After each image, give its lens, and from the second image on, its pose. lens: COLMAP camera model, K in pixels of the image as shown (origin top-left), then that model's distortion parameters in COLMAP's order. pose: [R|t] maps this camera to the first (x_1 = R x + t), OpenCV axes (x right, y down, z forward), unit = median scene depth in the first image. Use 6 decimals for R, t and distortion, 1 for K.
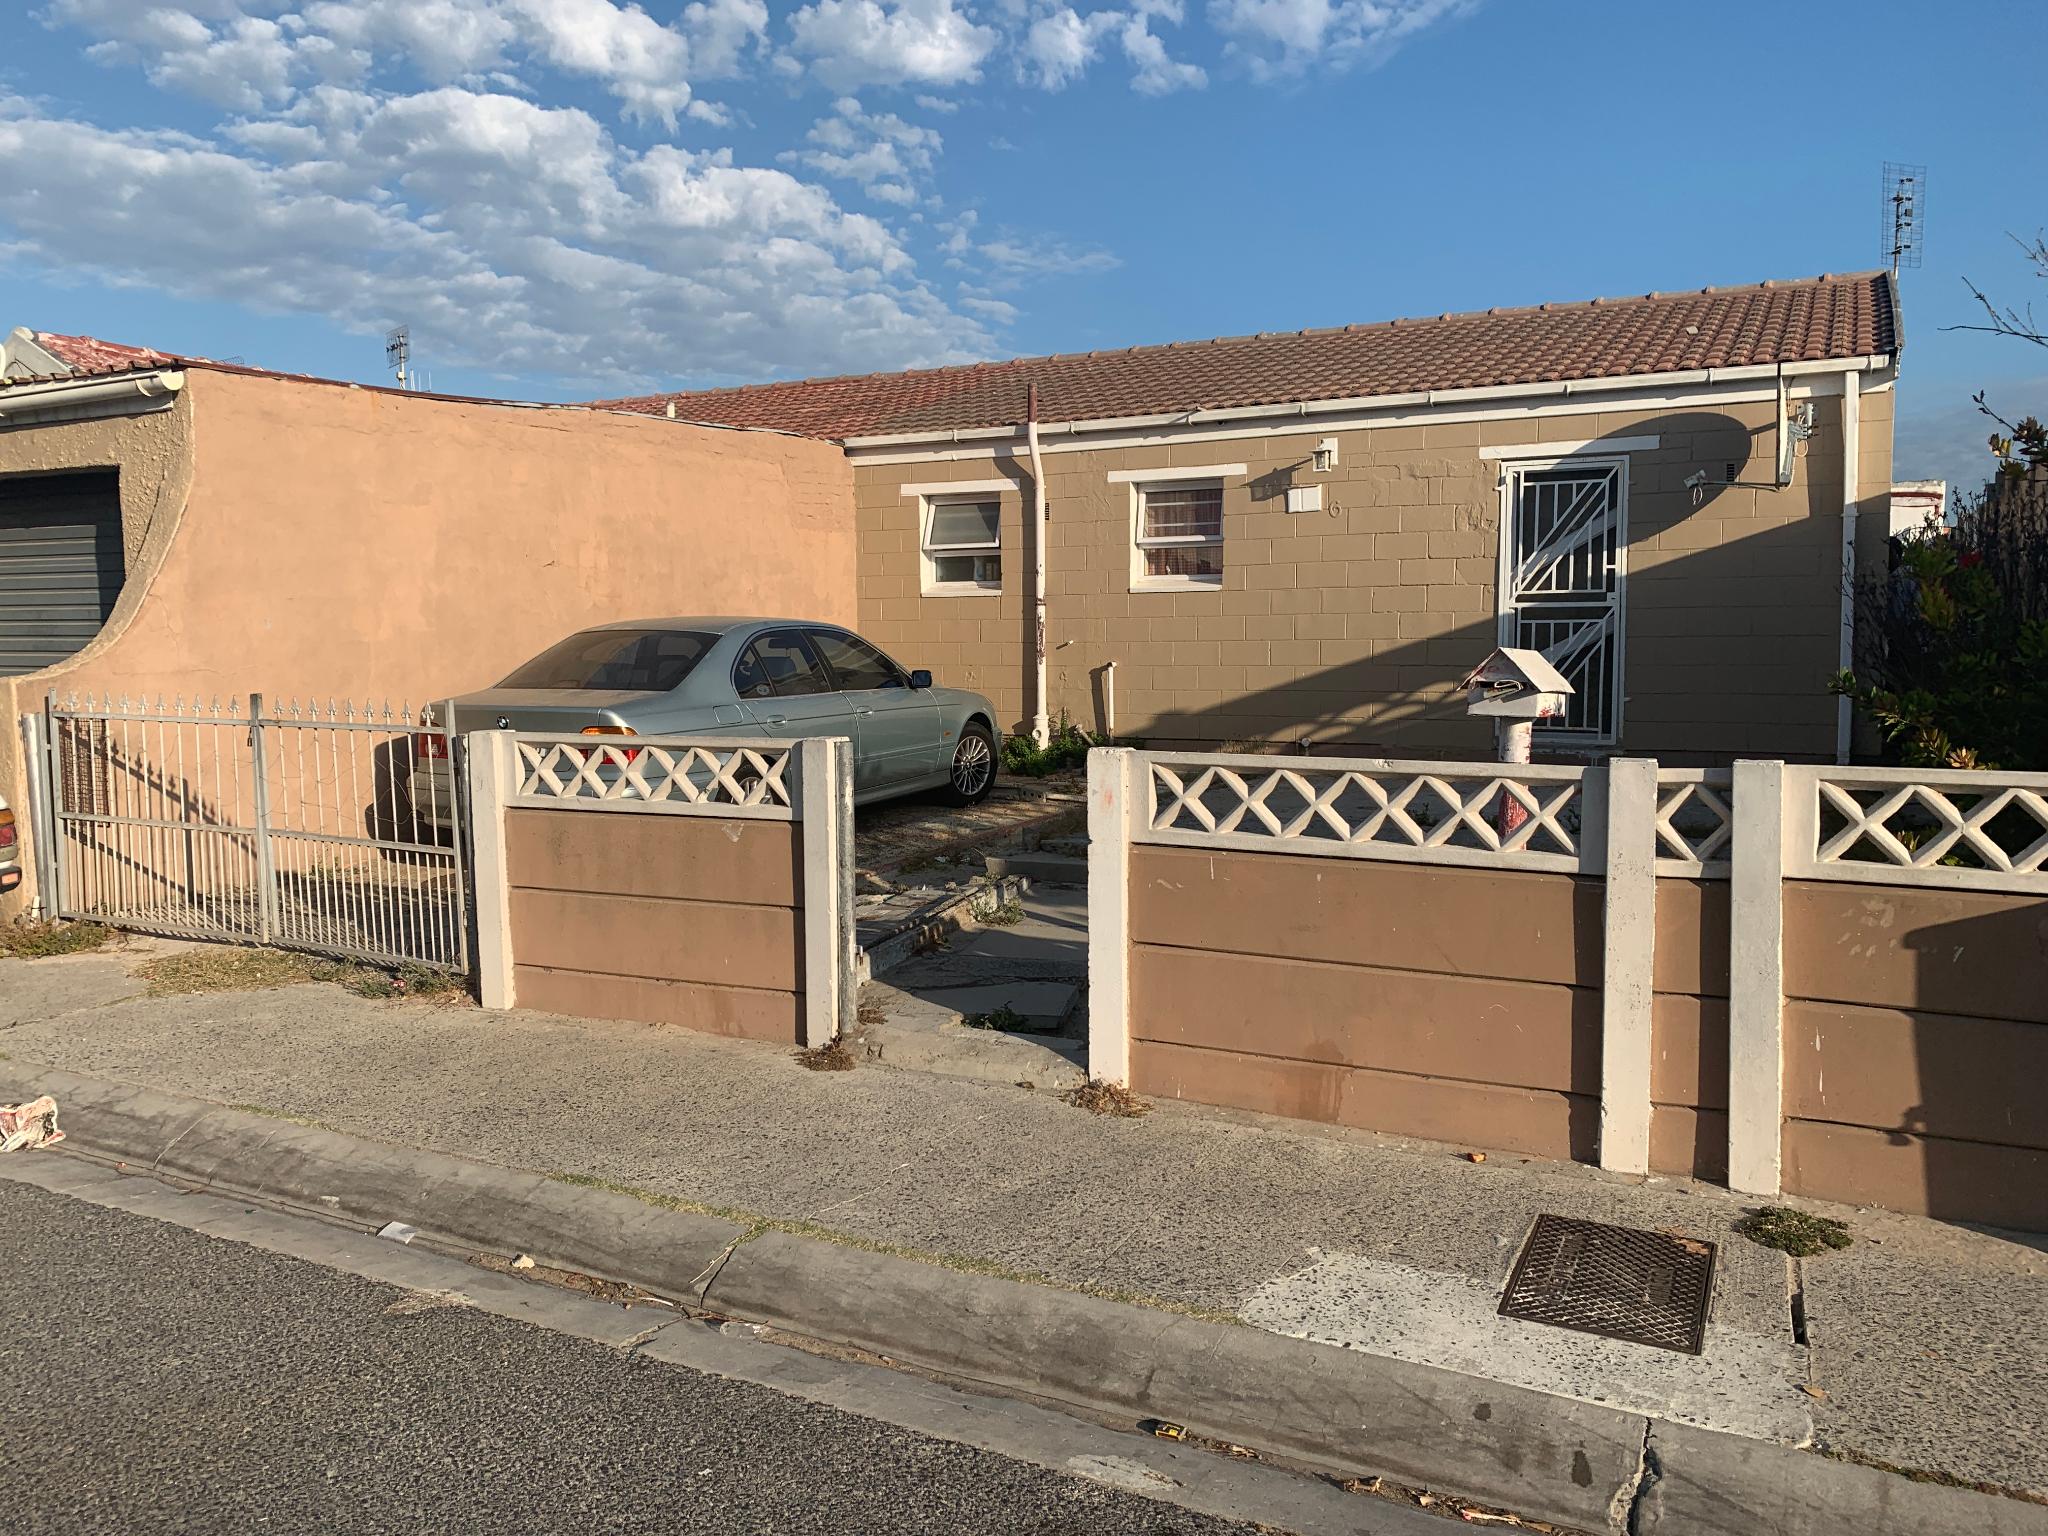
lens RADIAL K [[1556.9, 0, 1013.3], [0, 1556.9, 761.4], [0, 0, 1]] dist [0.033932, -0.051444]
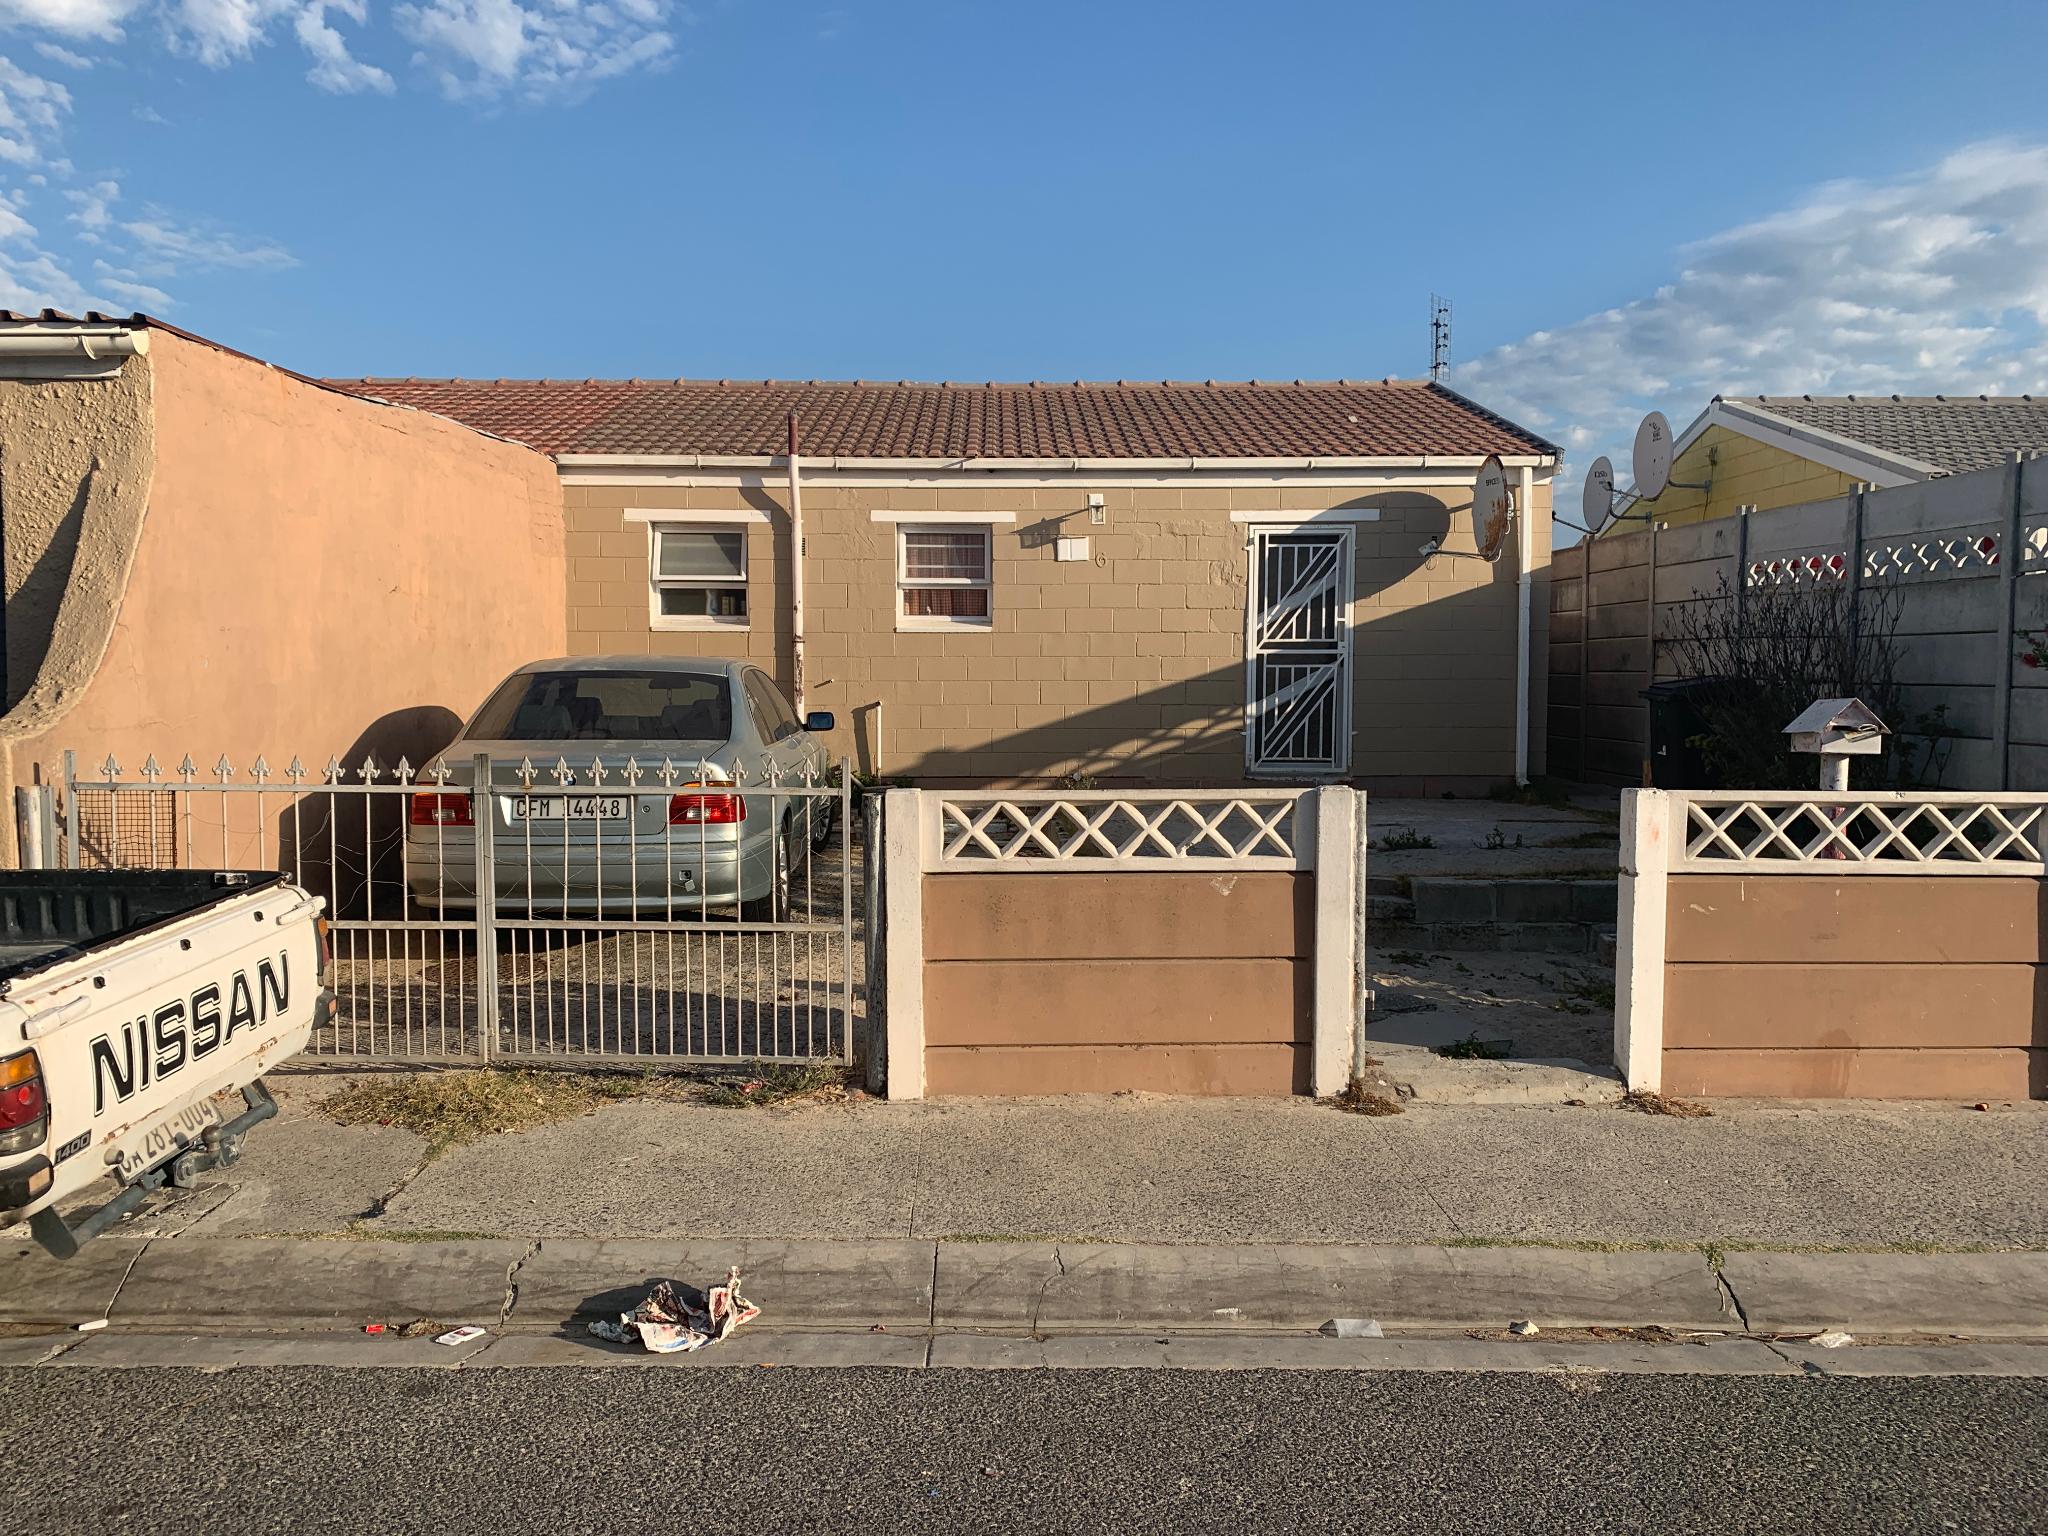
lens RADIAL K [[1556.9, 0, 928.4], [0, 1556.9, 751.1], [0, 0, 1]] dist [0.033932, -0.051444]
pose [[0.882369, -0.018428, 0.470198, -0.432338], [0.030179, 0.999392, -0.017465, -0.014840], [-0.469590, 0.029601, 0.882388, 0.117447]]
